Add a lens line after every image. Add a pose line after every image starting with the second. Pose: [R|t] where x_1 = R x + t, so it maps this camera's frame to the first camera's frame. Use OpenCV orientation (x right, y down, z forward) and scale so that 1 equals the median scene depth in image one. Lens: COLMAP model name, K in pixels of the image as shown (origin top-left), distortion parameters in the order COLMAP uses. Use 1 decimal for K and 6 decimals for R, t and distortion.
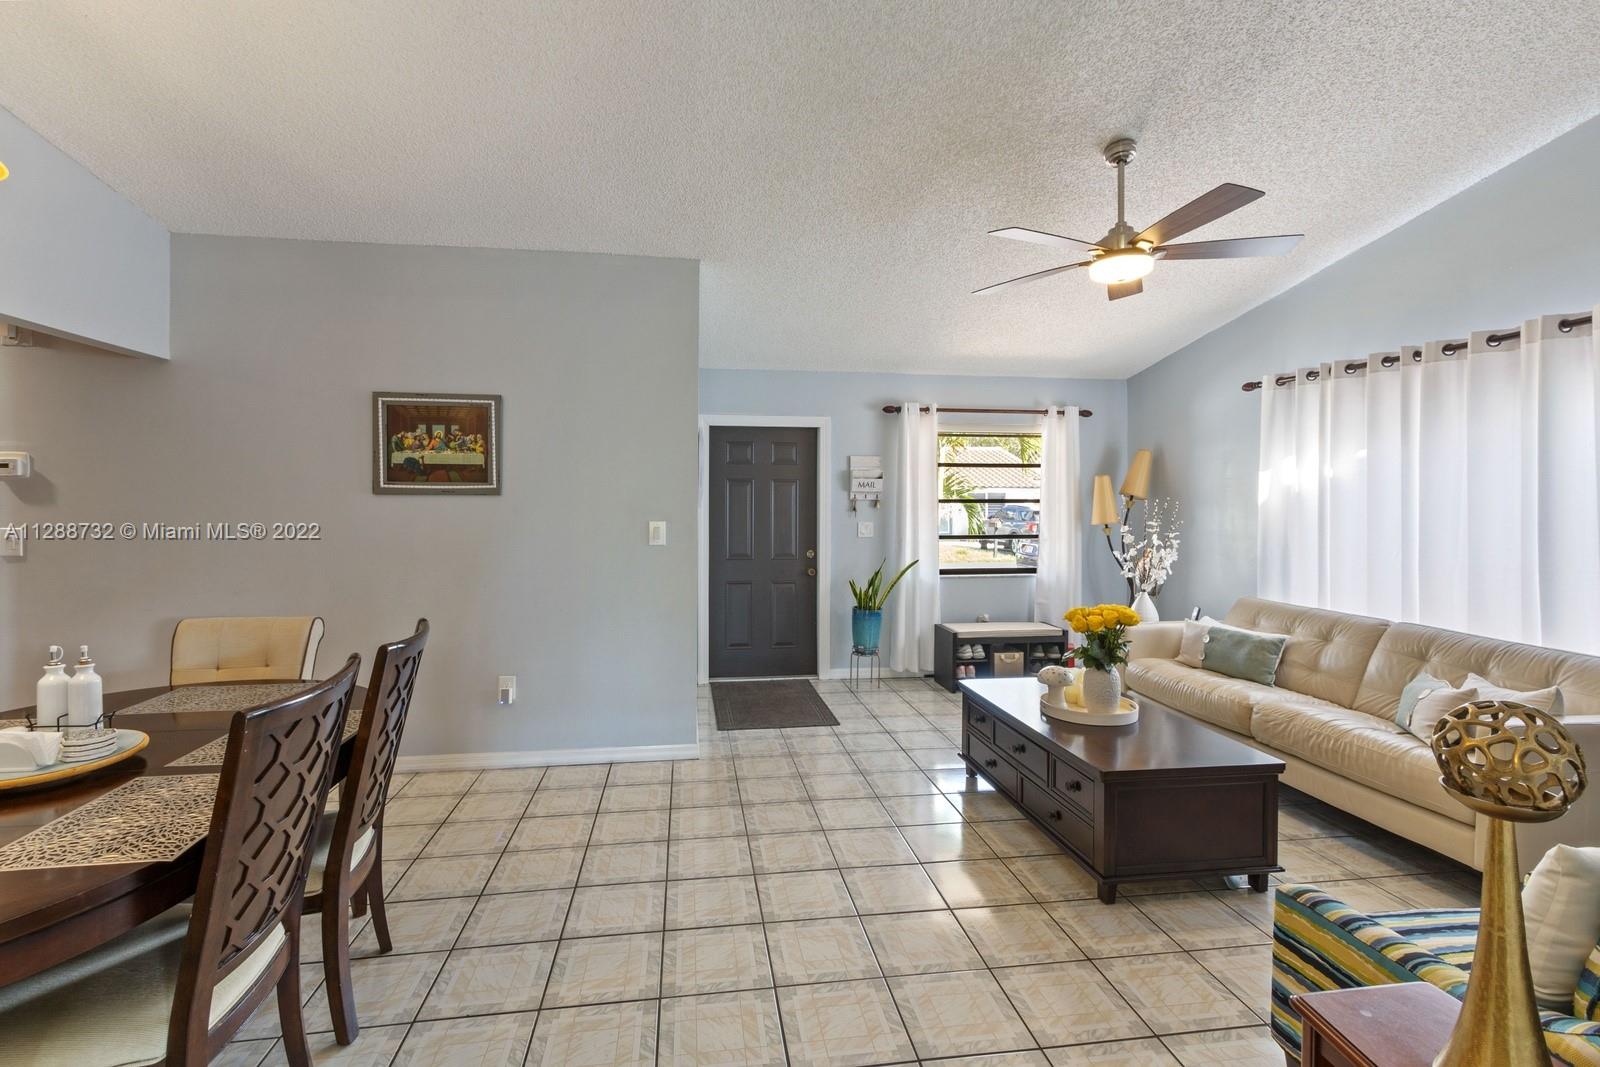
lens RADIAL K [[743.1, 0, 794.9], [0, 743.1, 510.0], [0, 0, 1]] dist [0.012756, 0.001510]
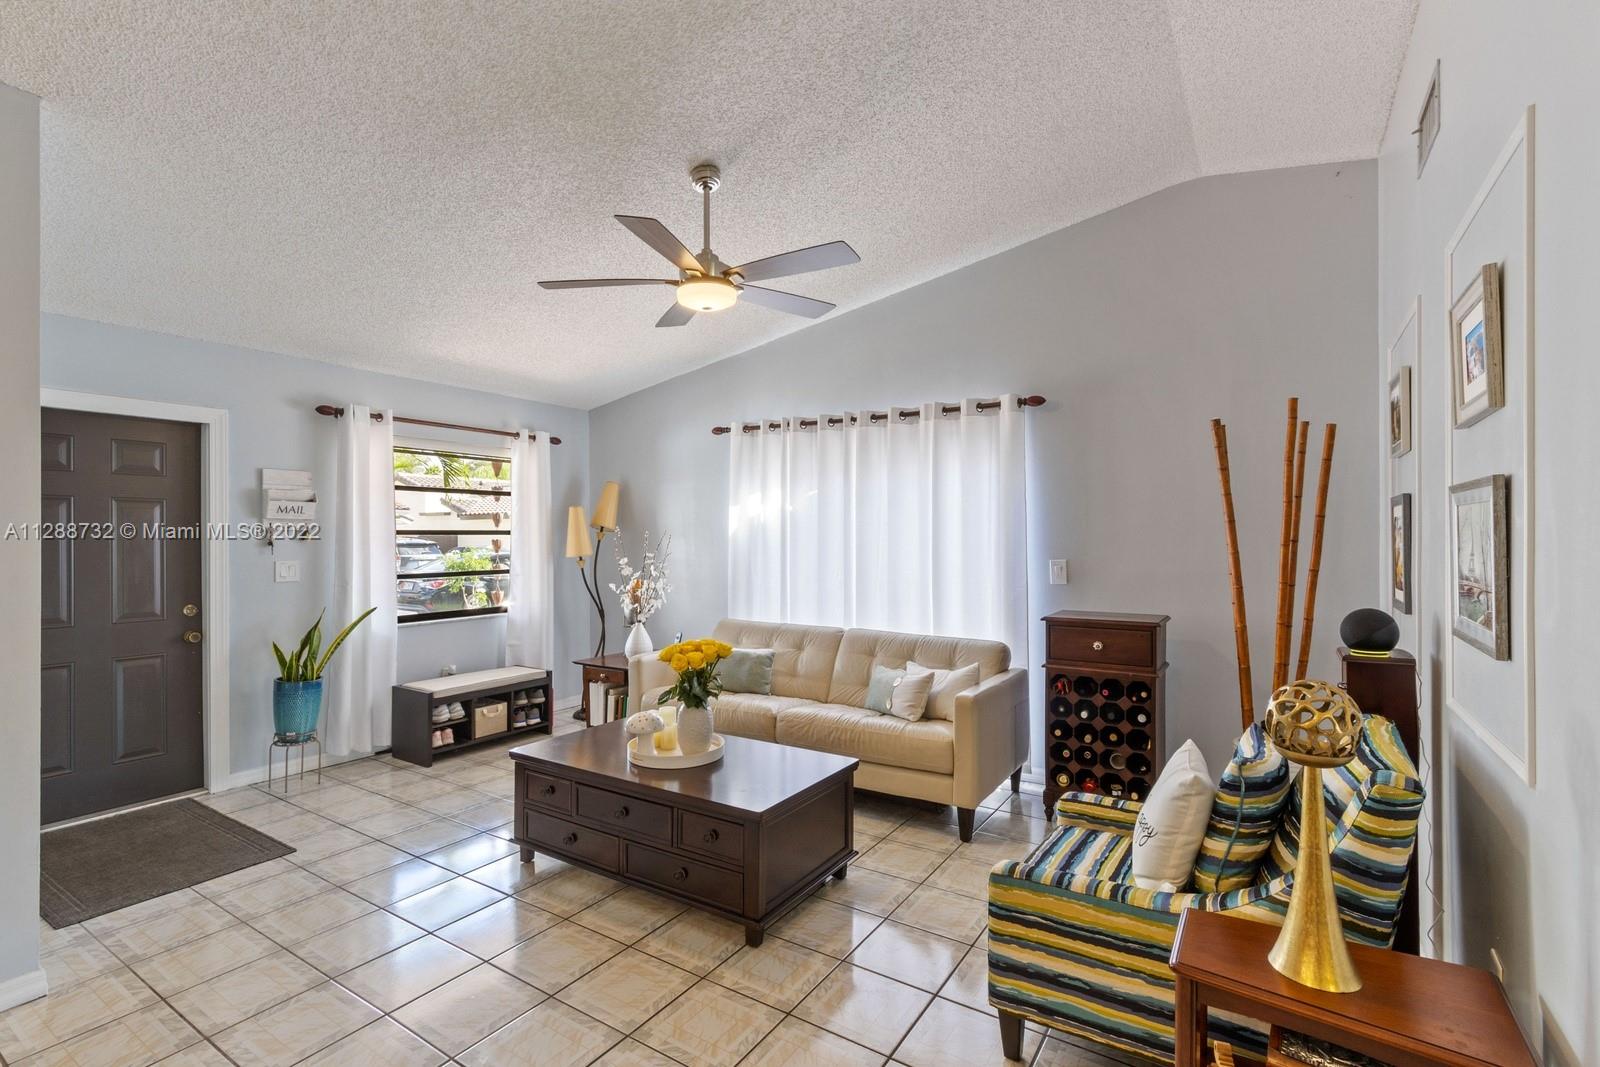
lens RADIAL K [[743.1, 0, 795.9], [0, 743.1, 541.8], [0, 0, 1]] dist [0.012756, 0.001510]
pose [[0.666443, -0.007500, 0.745518, -0.144539], [0.007631, 0.999966, 0.003239, -0.001271], [-0.745517, 0.003530, 0.666478, 0.169666]]
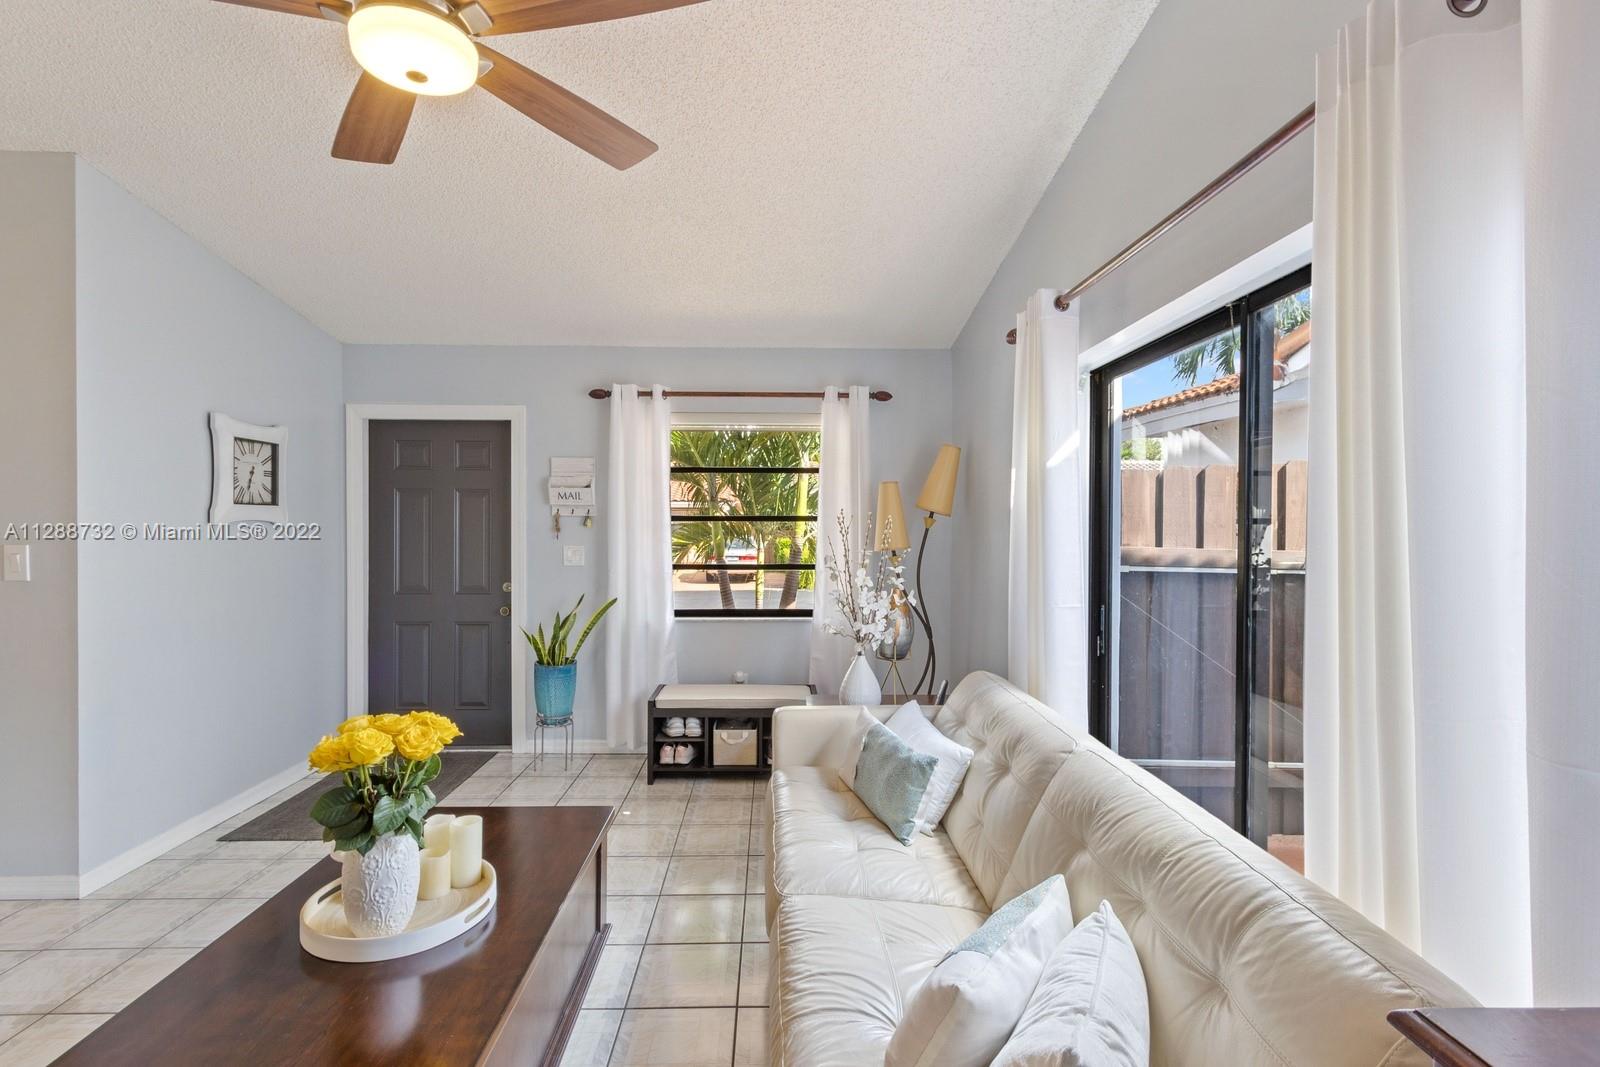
lens RADIAL K [[743.1, 0, 789.6], [0, 743.1, 537.4], [0, 0, 1]] dist [0.012756, 0.001510]
pose [[0.990980, 0.004279, -0.133945, 0.498662], [-0.002472, 0.999904, 0.013654, -0.003698], [0.133990, -0.013200, 0.990895, 0.345002]]
